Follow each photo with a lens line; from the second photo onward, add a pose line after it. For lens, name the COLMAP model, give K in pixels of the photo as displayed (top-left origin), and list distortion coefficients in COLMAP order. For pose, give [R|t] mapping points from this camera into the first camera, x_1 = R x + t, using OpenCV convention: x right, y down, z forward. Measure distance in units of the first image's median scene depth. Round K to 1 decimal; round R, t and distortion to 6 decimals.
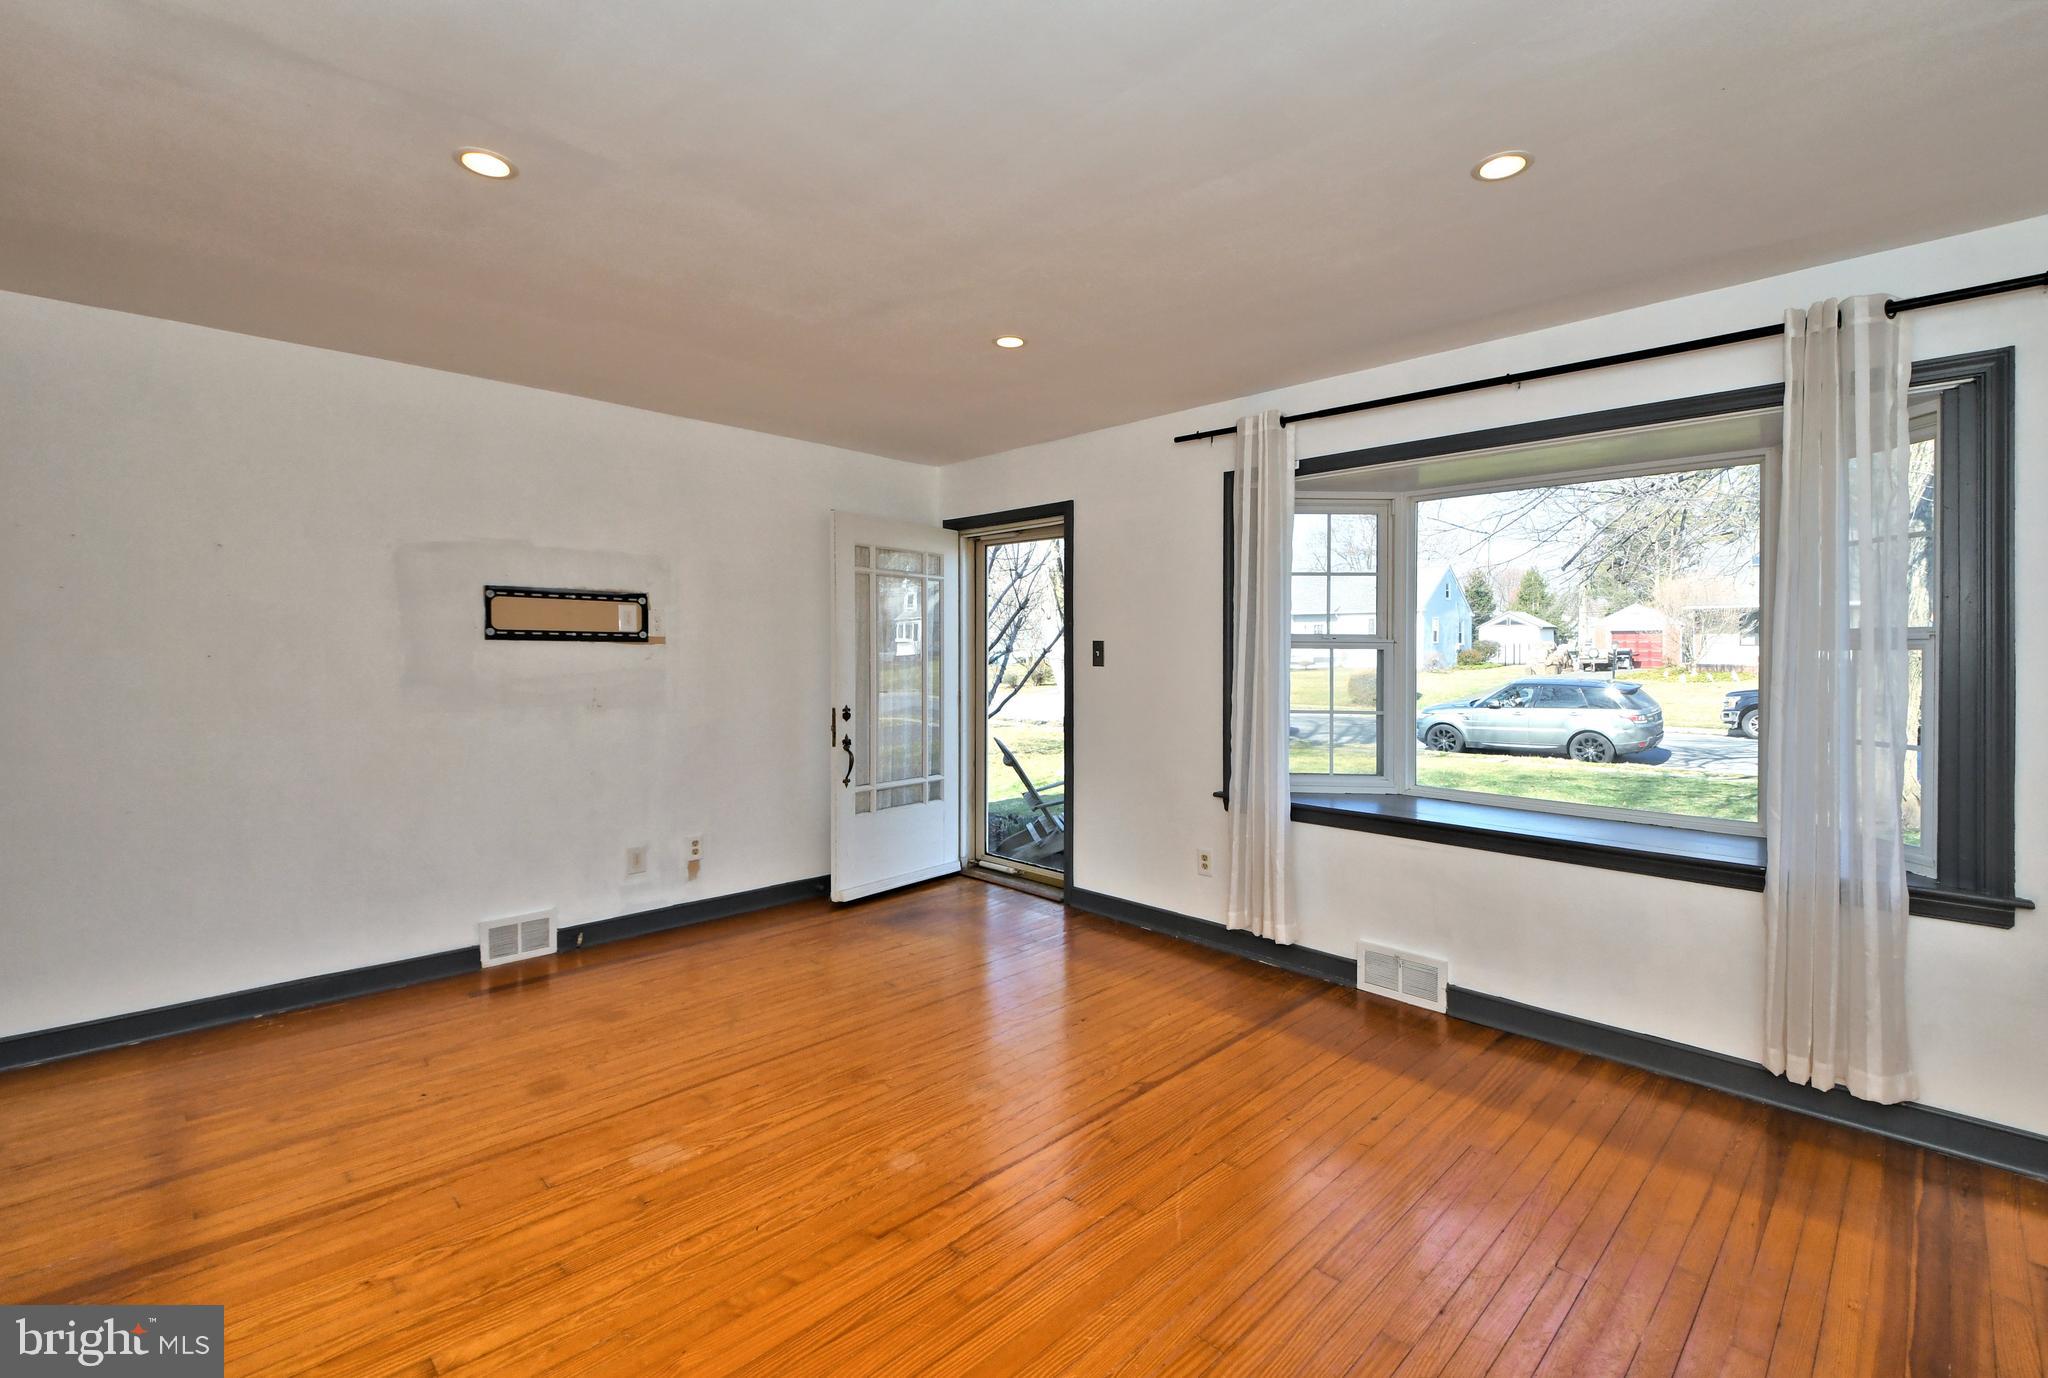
lens RADIAL K [[904.8, 0, 1040.6], [0, 904.8, 647.3], [0, 0, 1]] dist [0.000892, -0.000161]
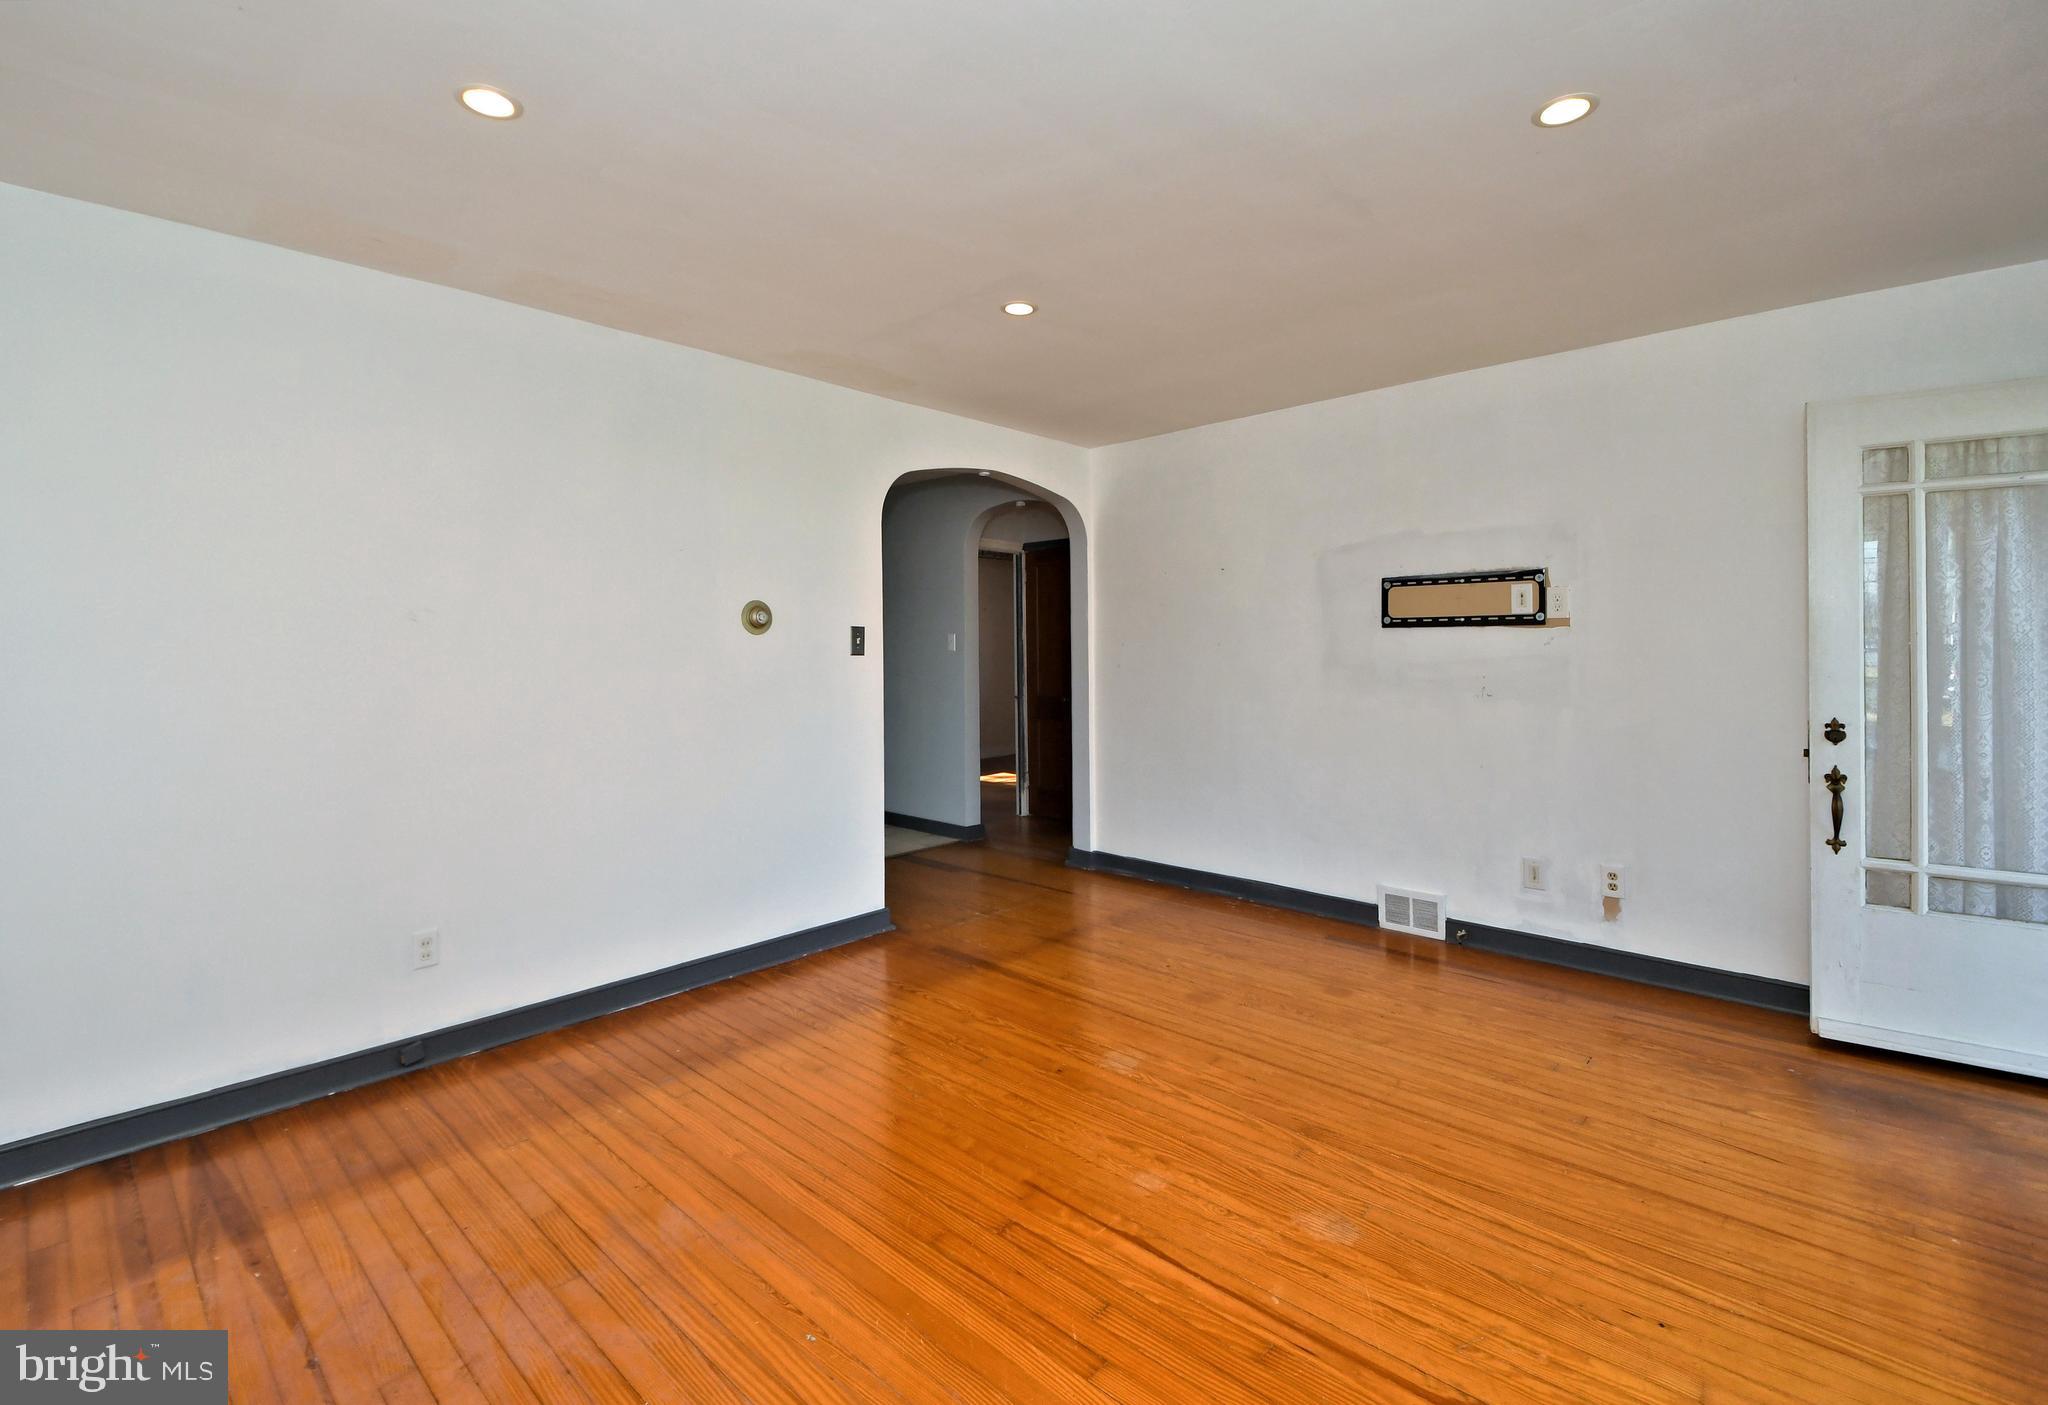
lens RADIAL K [[921.2, 0, 993.0], [0, 921.2, 652.6], [0, 0, 1]] dist [0.021861, -0.001478]
pose [[0.003270, 0.000027, -0.999995, 0.495685], [0.014701, 0.999892, 0.000075, 0.014243], [0.999887, -0.014701, 0.003269, 0.522367]]
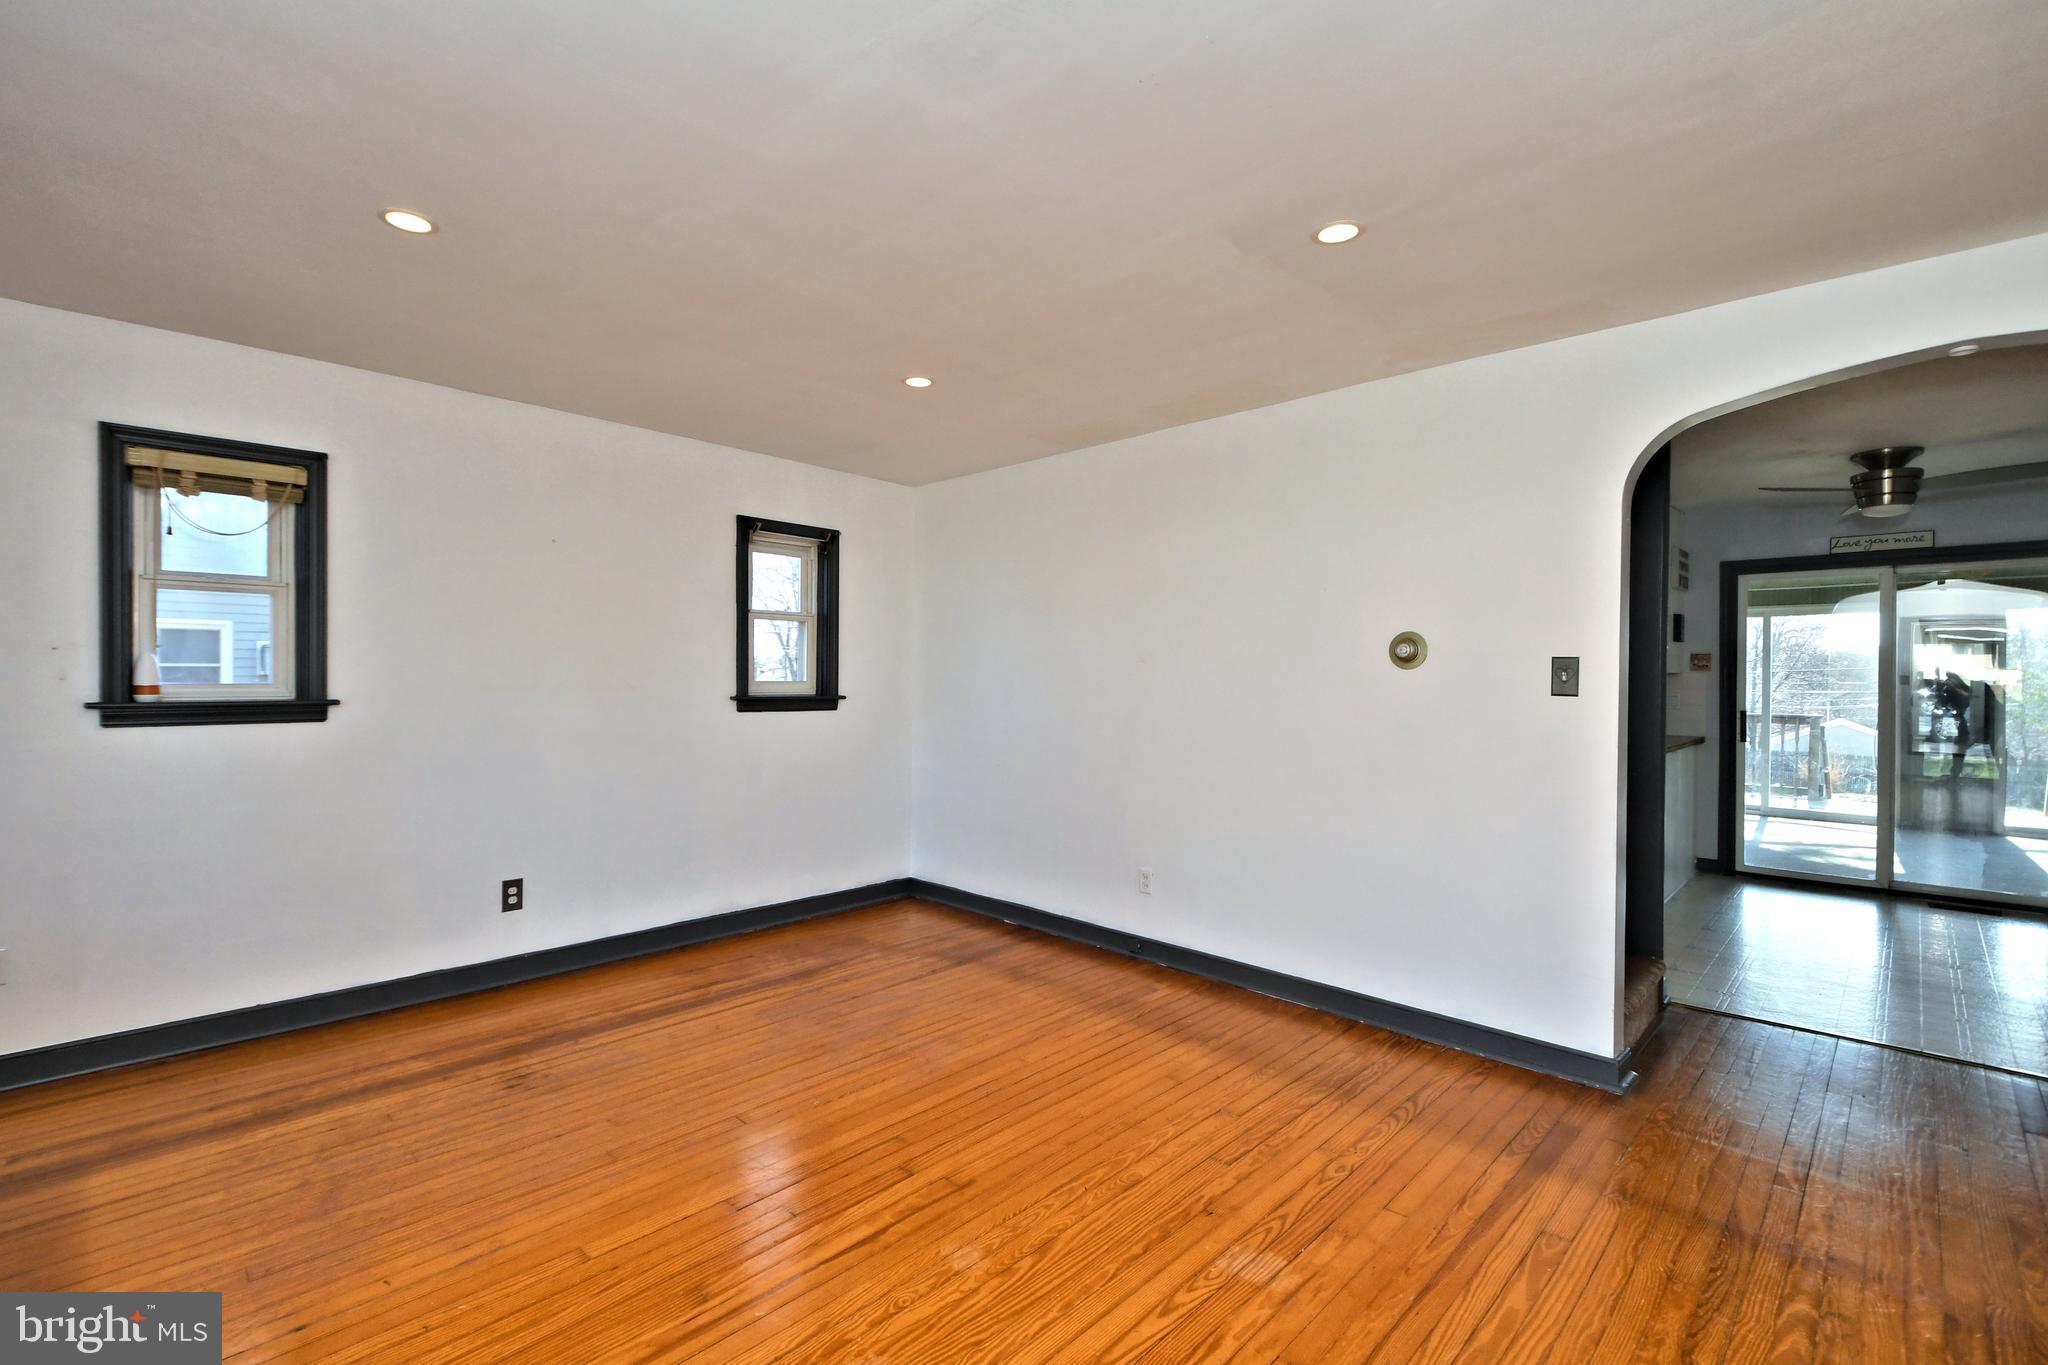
lens RADIAL K [[880.8, 0, 1024.0], [0, 880.8, 682.5], [0, 0, 1]] dist [0.039747, -0.018103]
pose [[-0.999699, -0.012418, -0.021159, -0.112371], [-0.012450, 0.999922, 0.001380, 0.008316], [0.021140, 0.001643, -0.999775, 1.148991]]
